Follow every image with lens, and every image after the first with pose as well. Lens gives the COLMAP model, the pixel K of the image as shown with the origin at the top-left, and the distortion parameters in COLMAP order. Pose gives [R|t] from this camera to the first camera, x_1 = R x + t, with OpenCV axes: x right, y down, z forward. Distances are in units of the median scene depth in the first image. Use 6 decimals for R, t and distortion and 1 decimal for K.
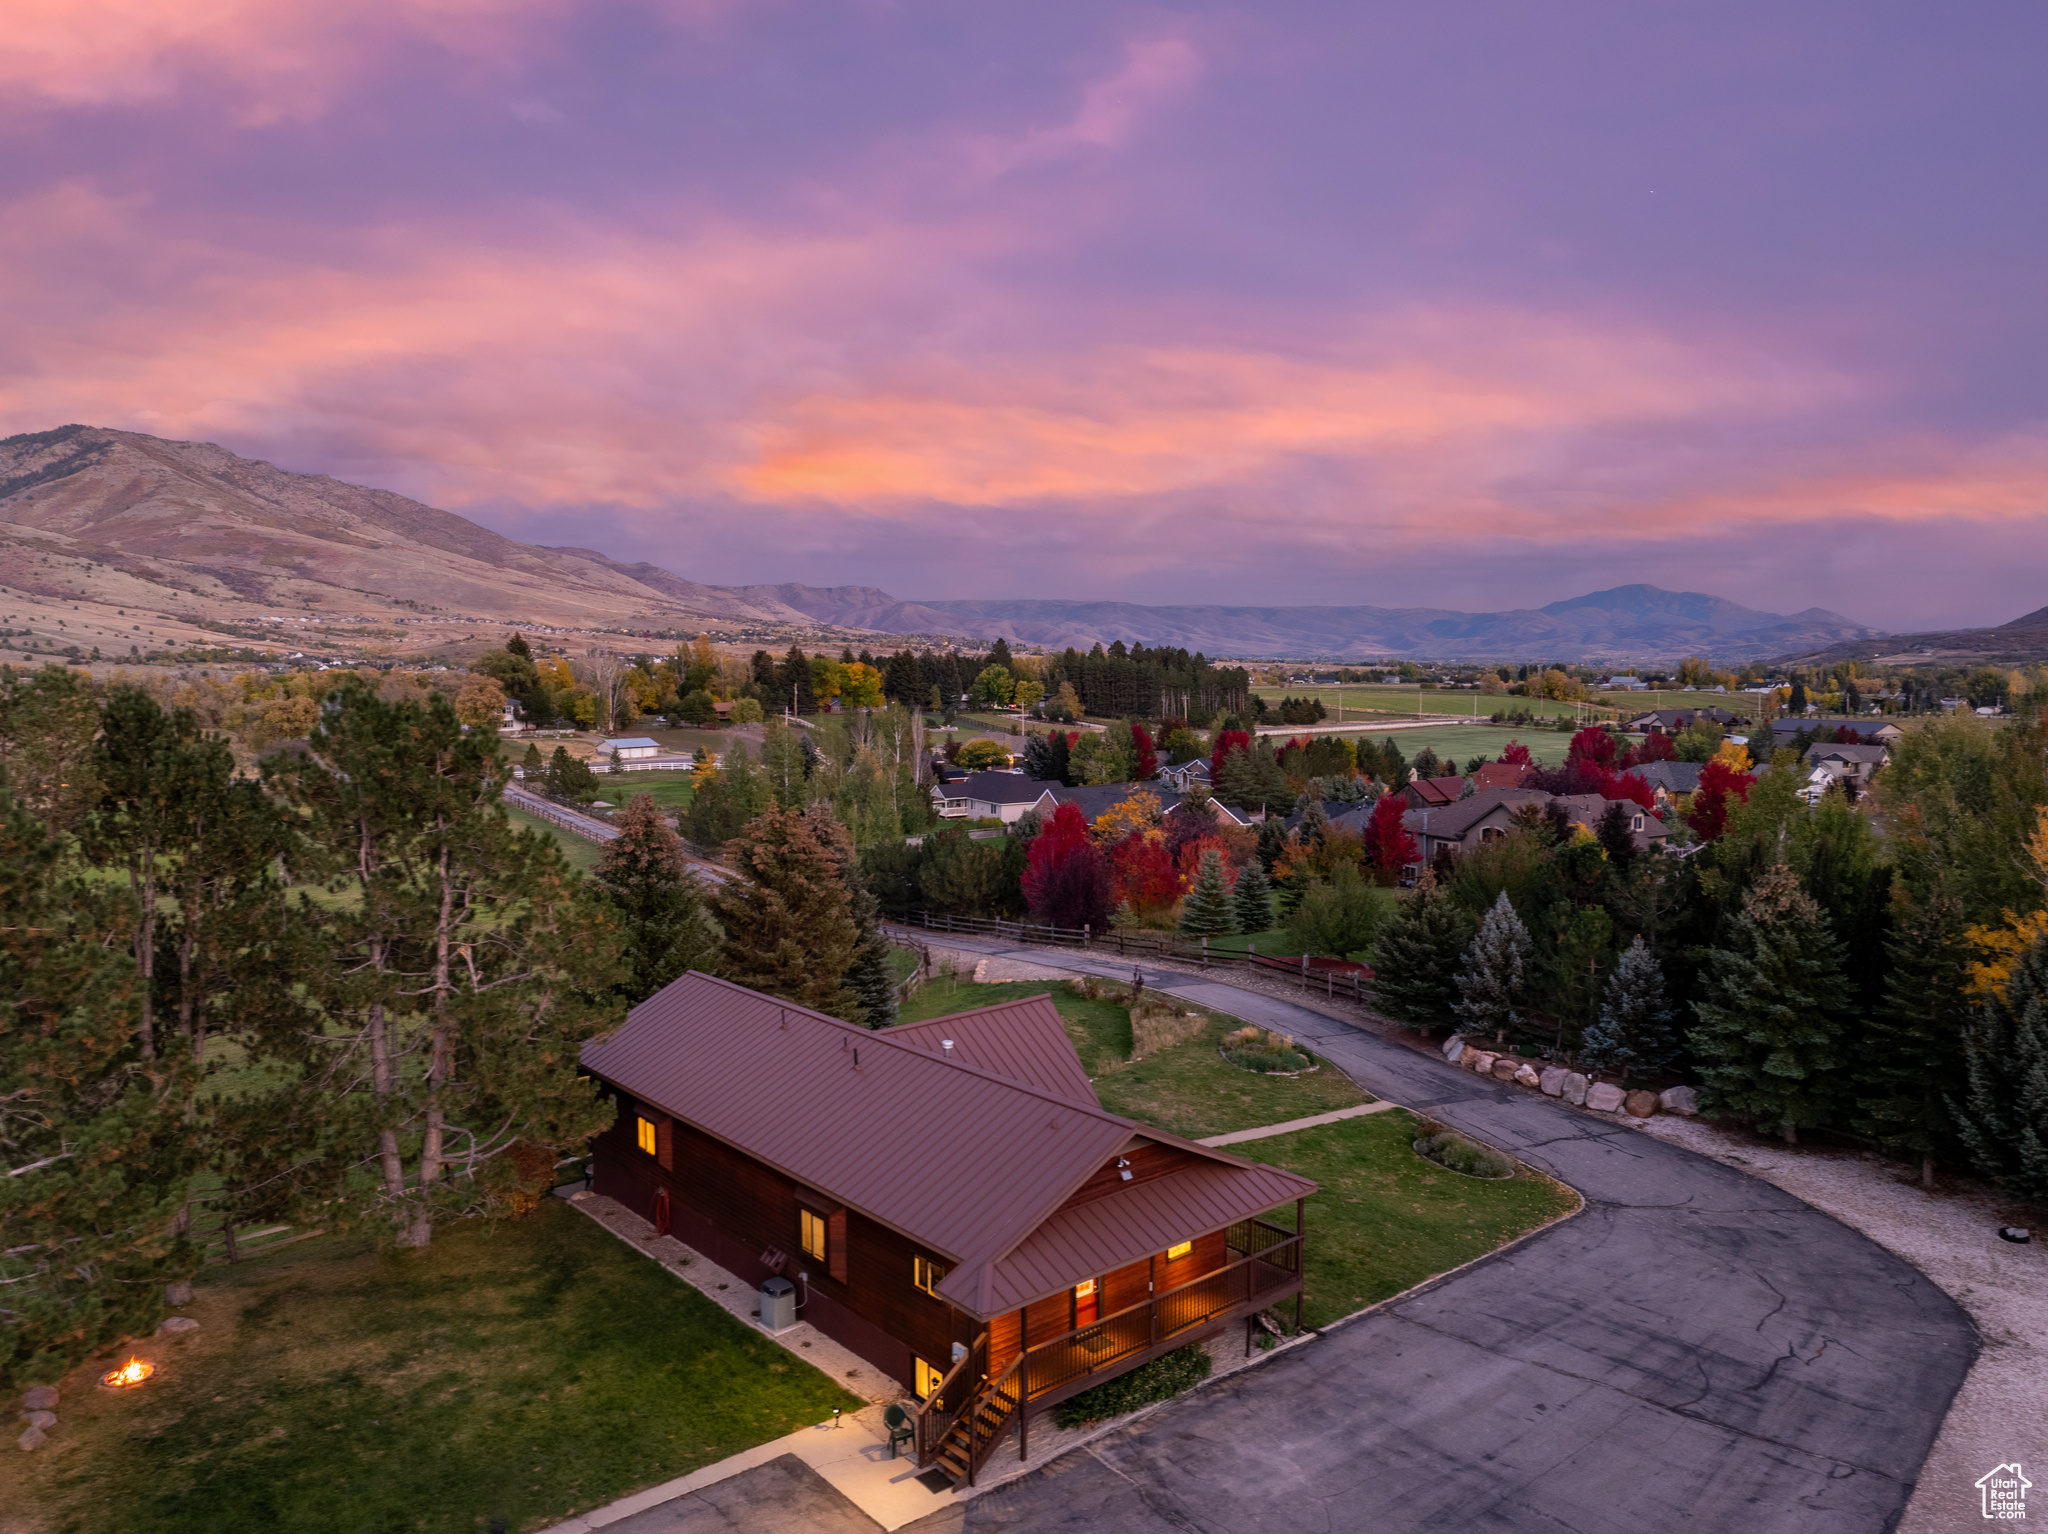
lens RADIAL K [[1464.1, 0, 1042.3], [0, 1464.1, 709.2], [0, 0, 1]] dist [-0.036831, 0.001625]
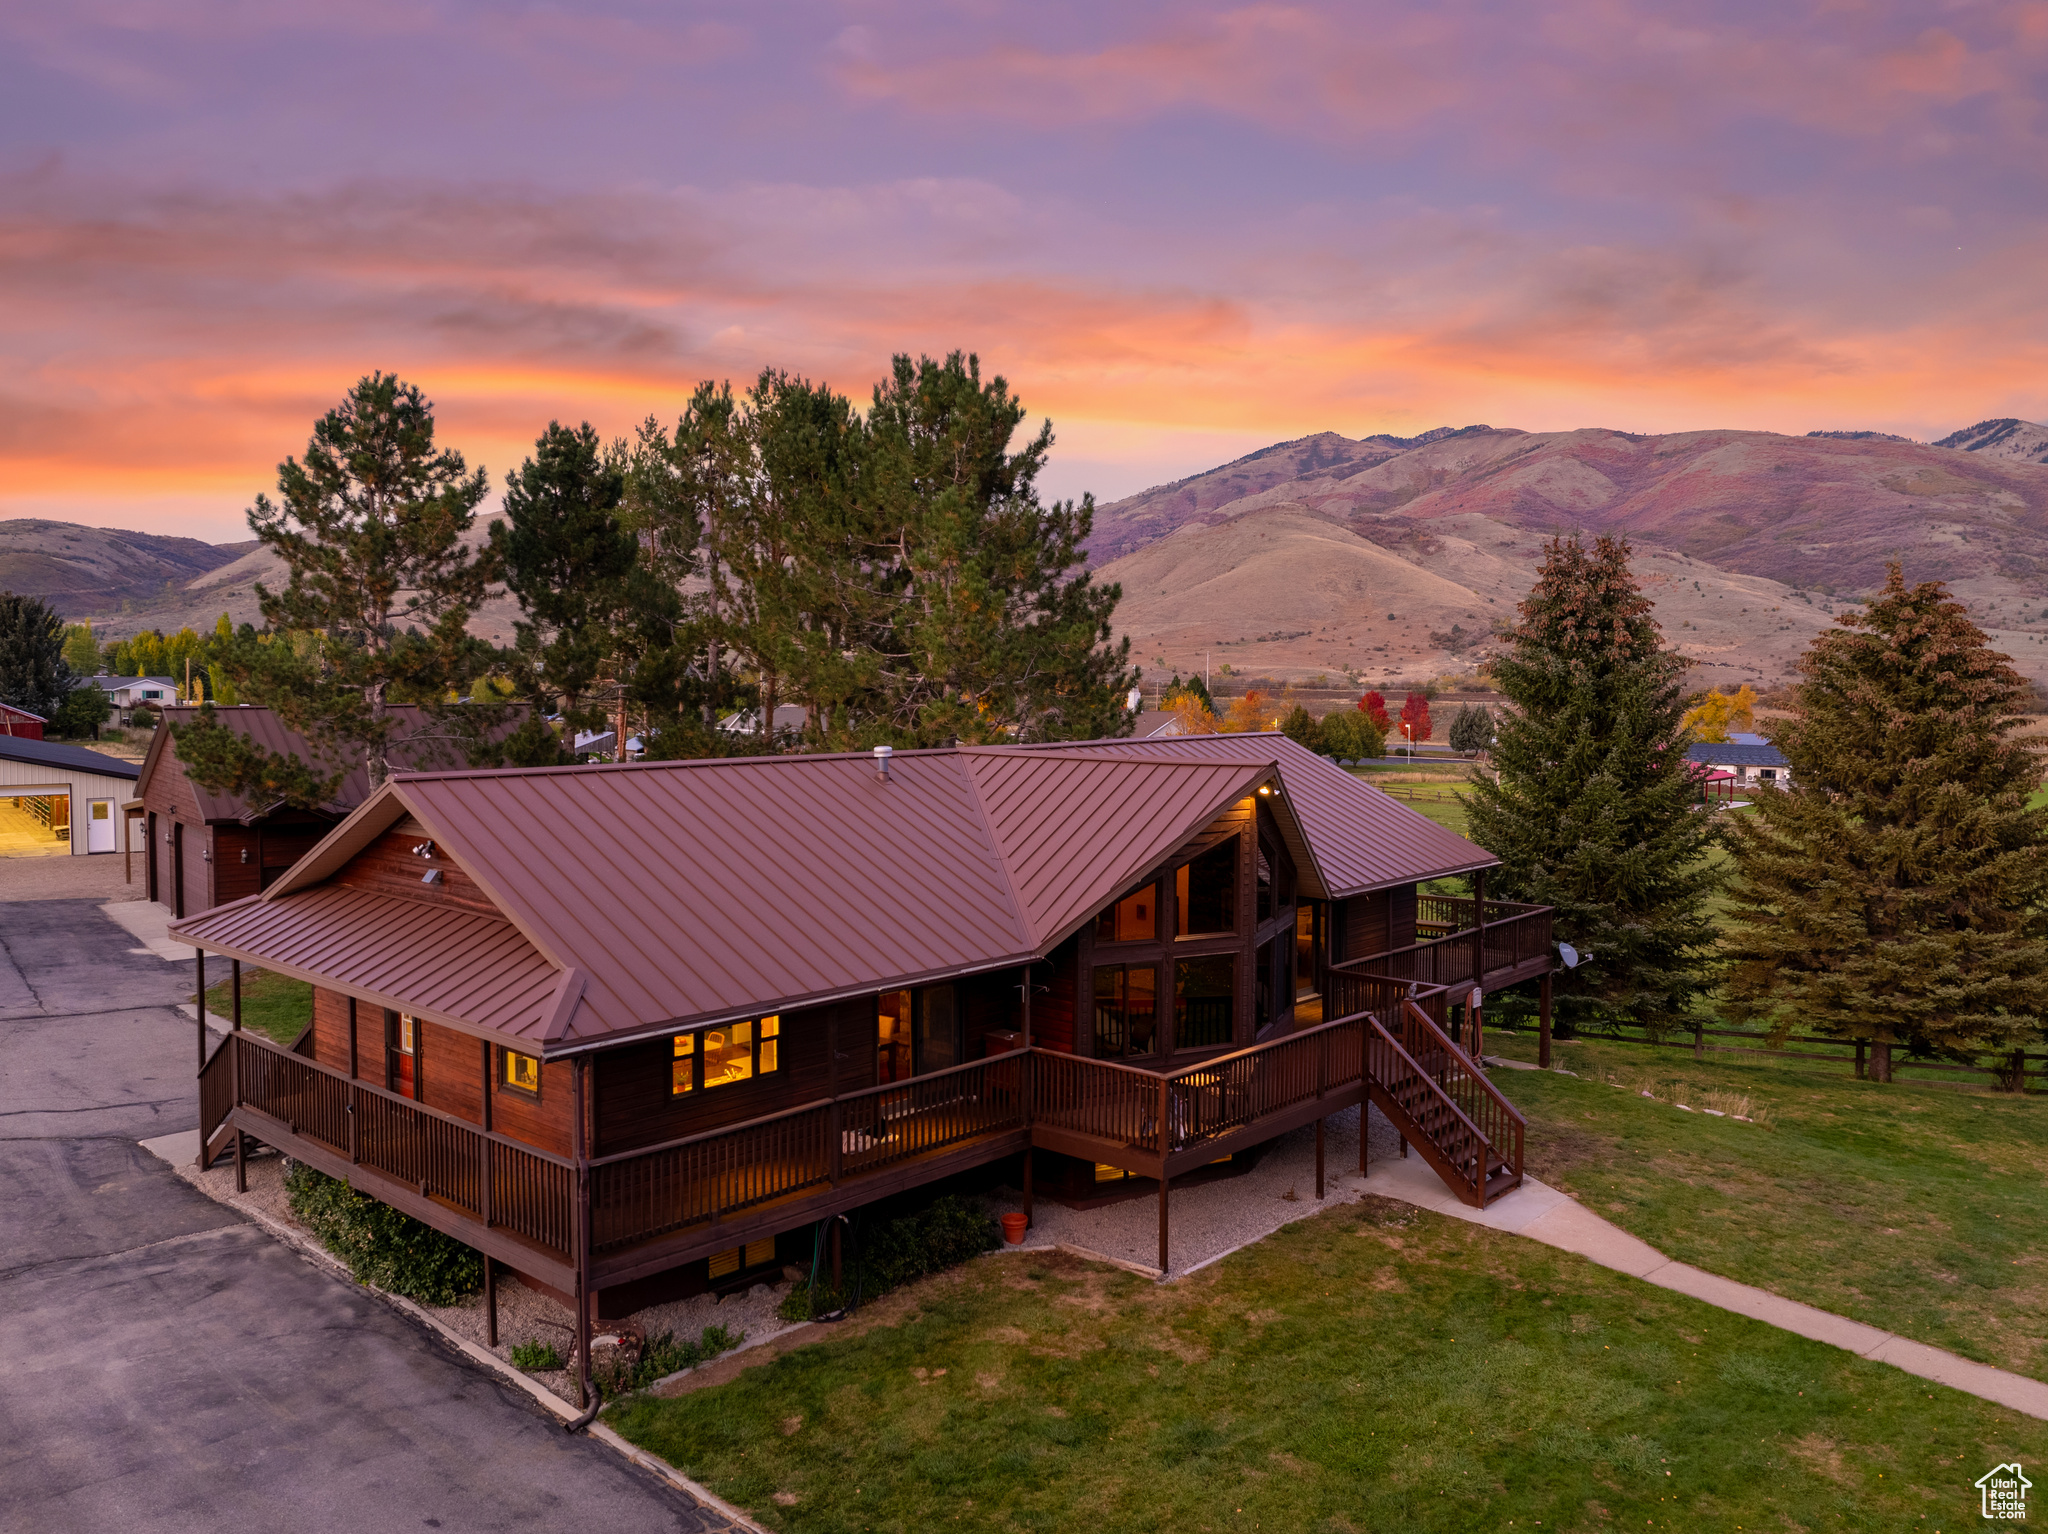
lens RADIAL K [[1573.7, 0, 1020.0], [0, 1573.7, 826.1], [0, 0, 1]] dist [-0.043186, 0.004482]
pose [[0.110281, 0.094318, -0.989415, 0.076962], [-0.048379, 0.994816, 0.089440, 0.026878], [0.992722, 0.038004, 0.114273, 0.131933]]
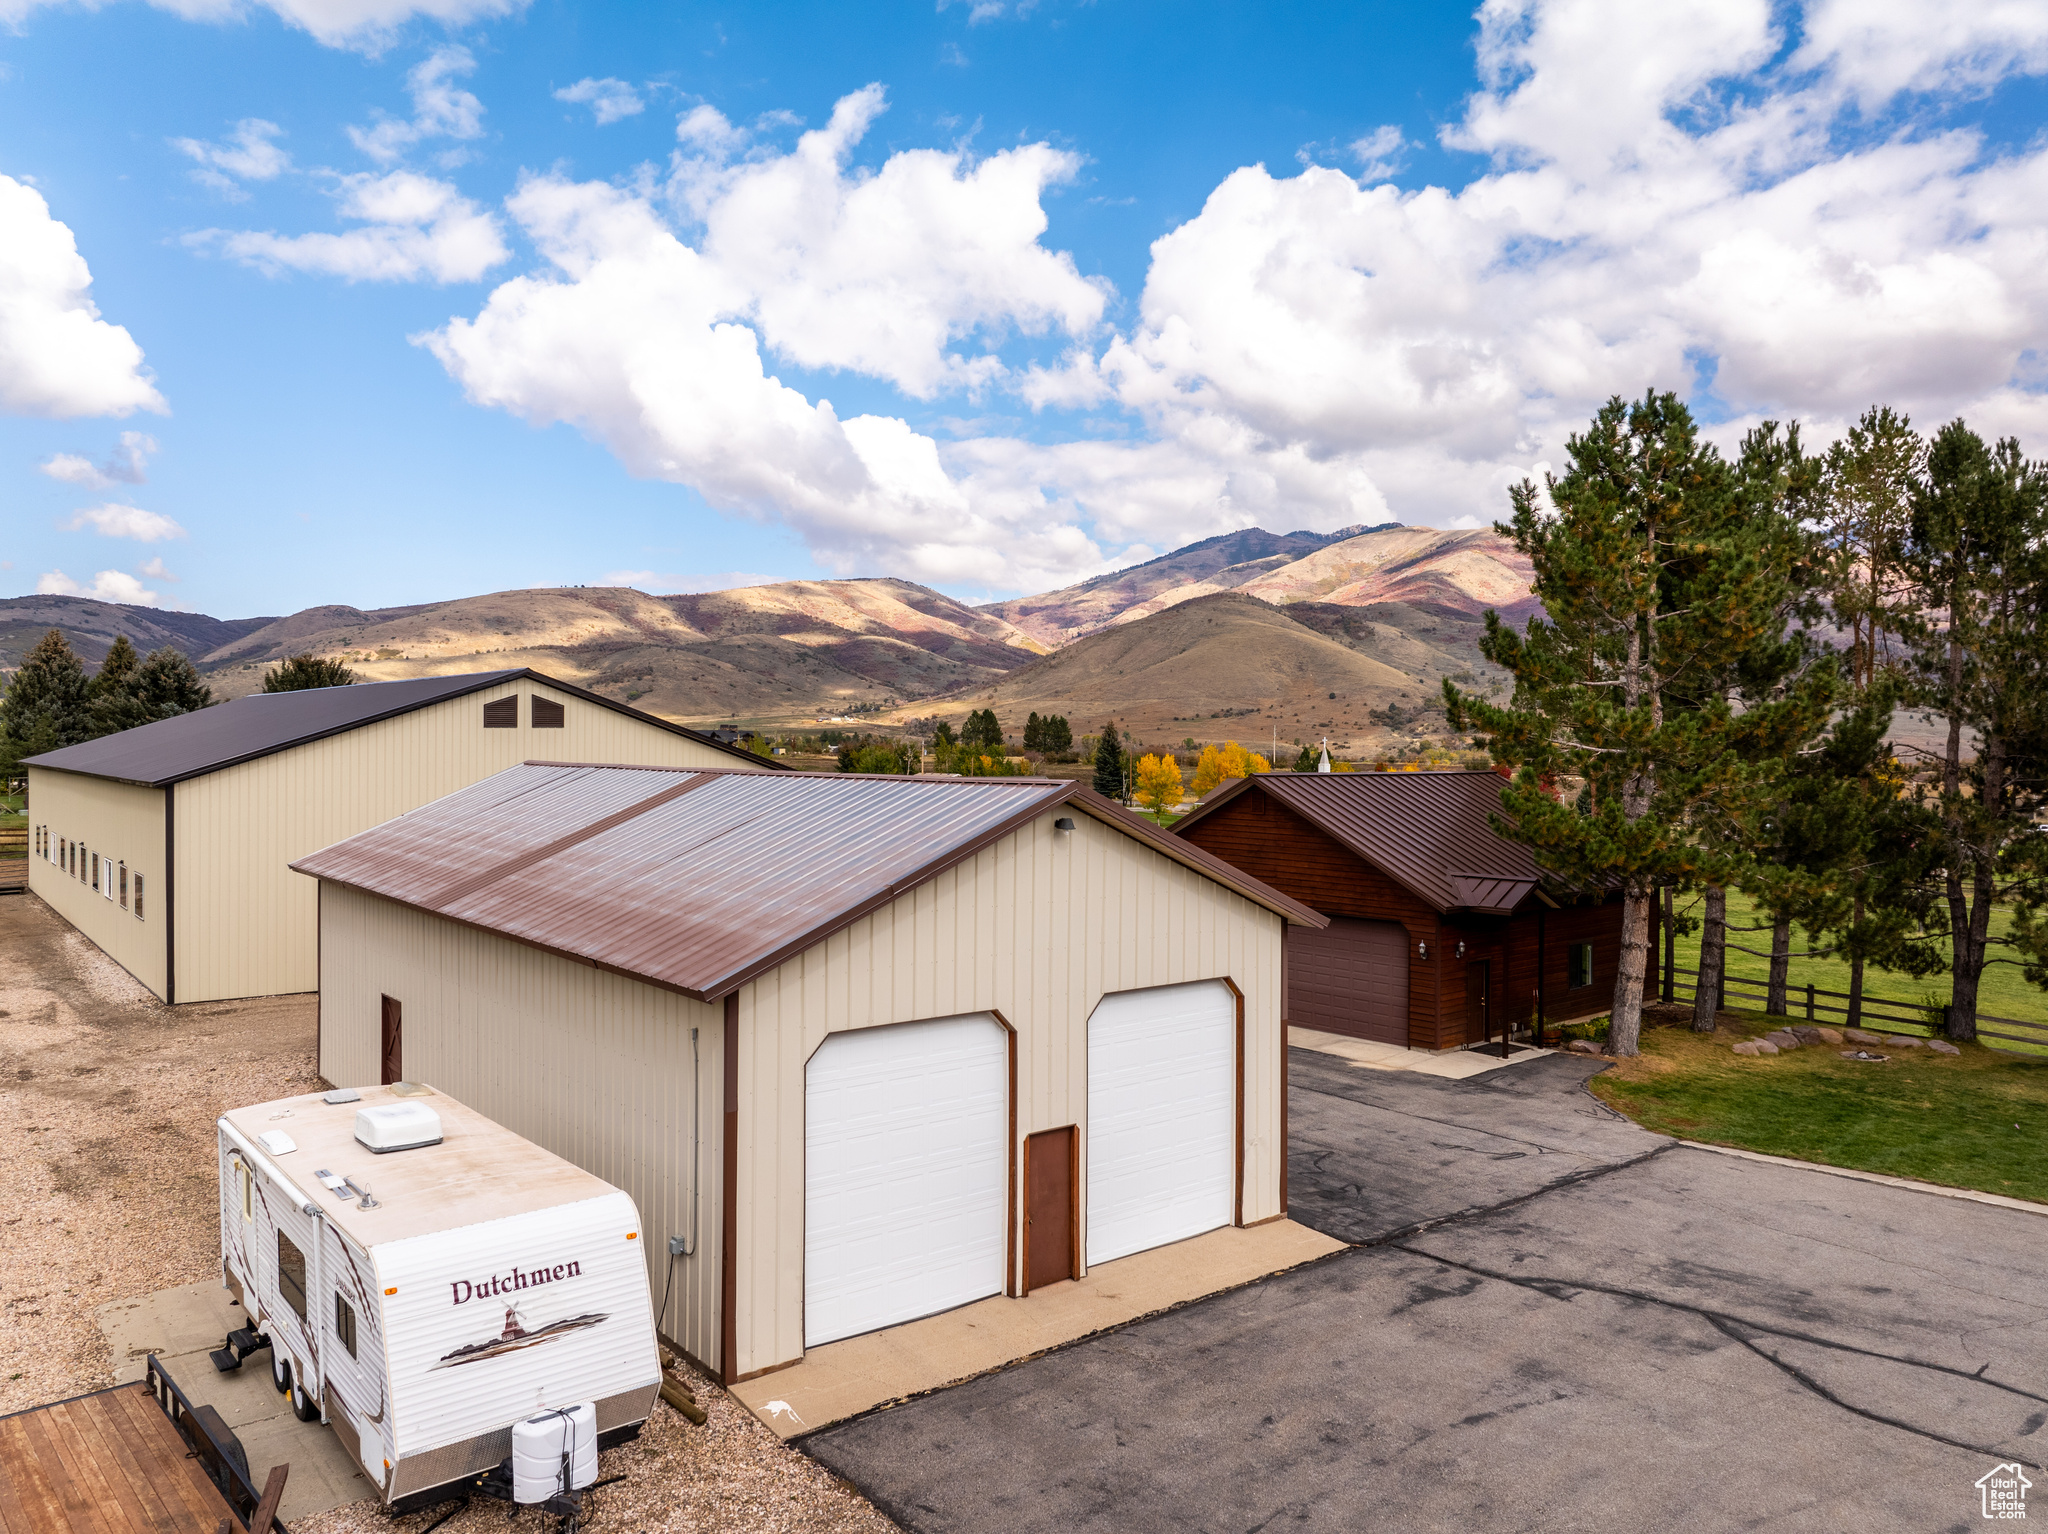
lens RADIAL K [[1464.3, 0, 1026.2], [0, 1464.3, 730.6], [0, 0, 1]] dist [-0.040374, 0.005687]
pose [[0.150289, -0.011966, -0.988570, 0.035225], [-0.051997, 0.998447, -0.019991, 0.032775], [0.987274, 0.054407, 0.149433, 0.027212]]
